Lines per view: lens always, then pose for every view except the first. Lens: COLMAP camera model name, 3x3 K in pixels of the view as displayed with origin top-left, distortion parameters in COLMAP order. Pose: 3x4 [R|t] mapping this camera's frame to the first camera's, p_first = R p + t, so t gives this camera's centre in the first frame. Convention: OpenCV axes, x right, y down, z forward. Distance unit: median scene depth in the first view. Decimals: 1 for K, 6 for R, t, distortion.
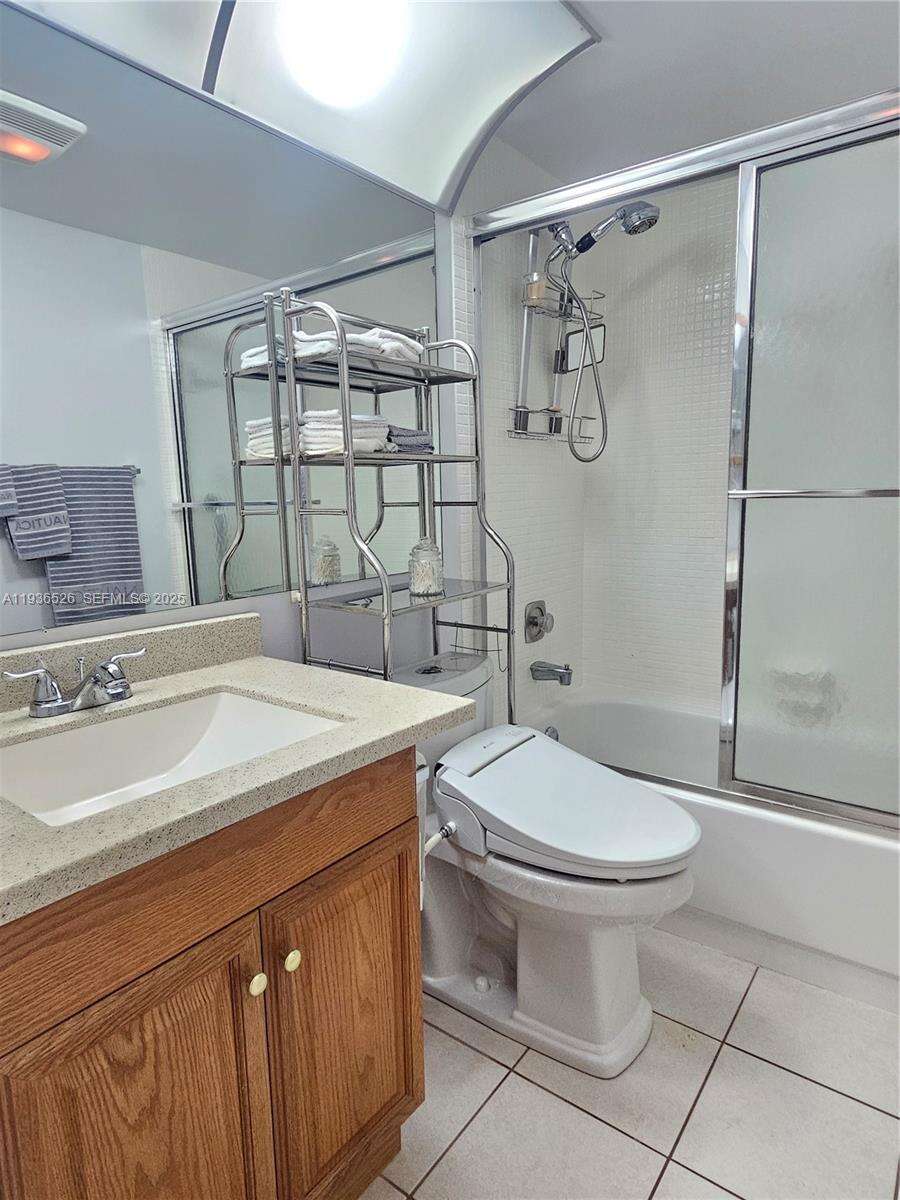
lens RADIAL K [[711.8, 0, 450.0], [0, 711.8, 600.0], [0, 0, 1]] dist [0.005391, -0.001633]
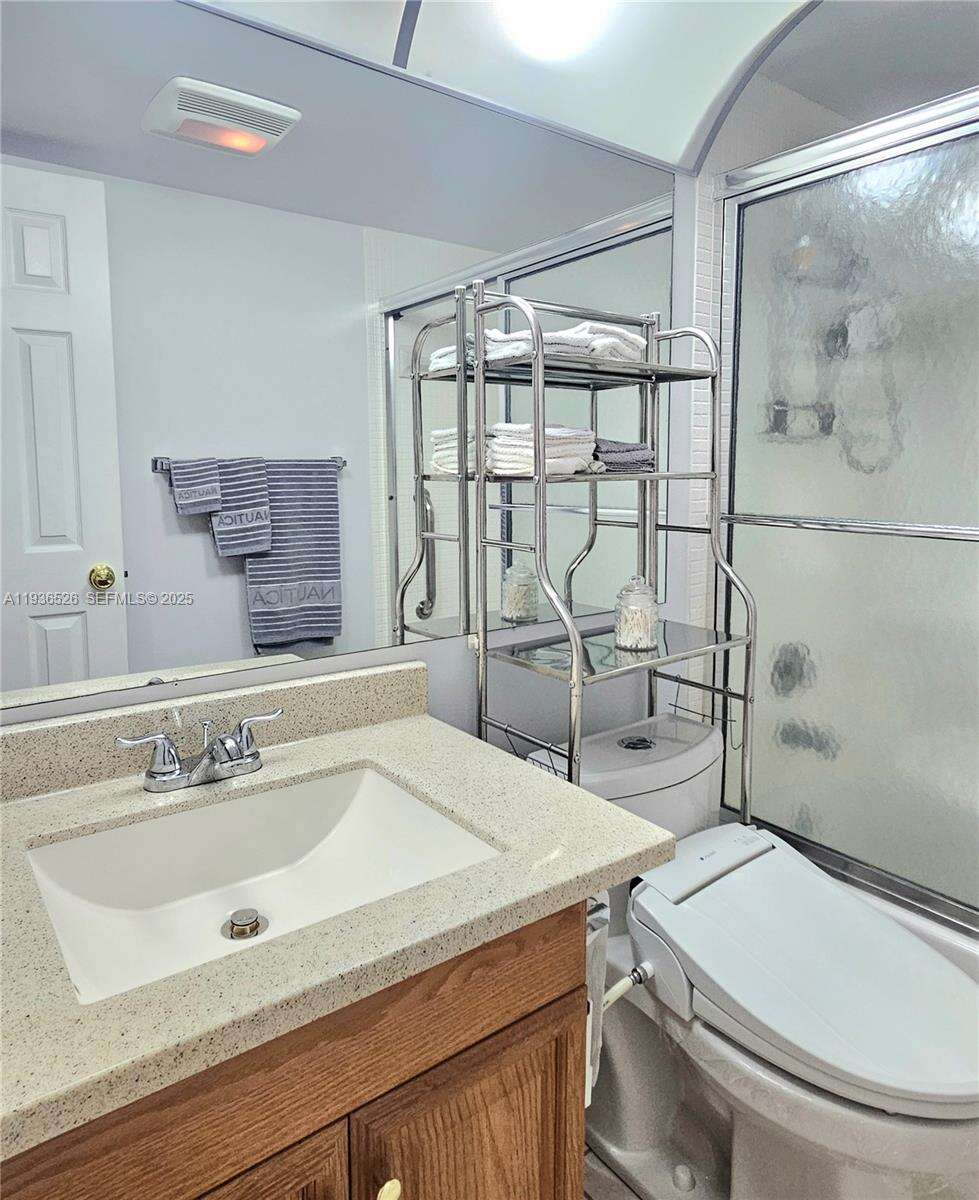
lens RADIAL K [[789.3, 0, 491.8], [0, 789.3, 538.8], [0, 0, 1]] dist [-0.002867, -0.000693]
pose [[0.964253, 0.046334, -0.260901, 0.036964], [-0.060899, 0.996988, -0.048018, -0.080232], [0.257891, 0.062190, 0.964171, 0.112277]]
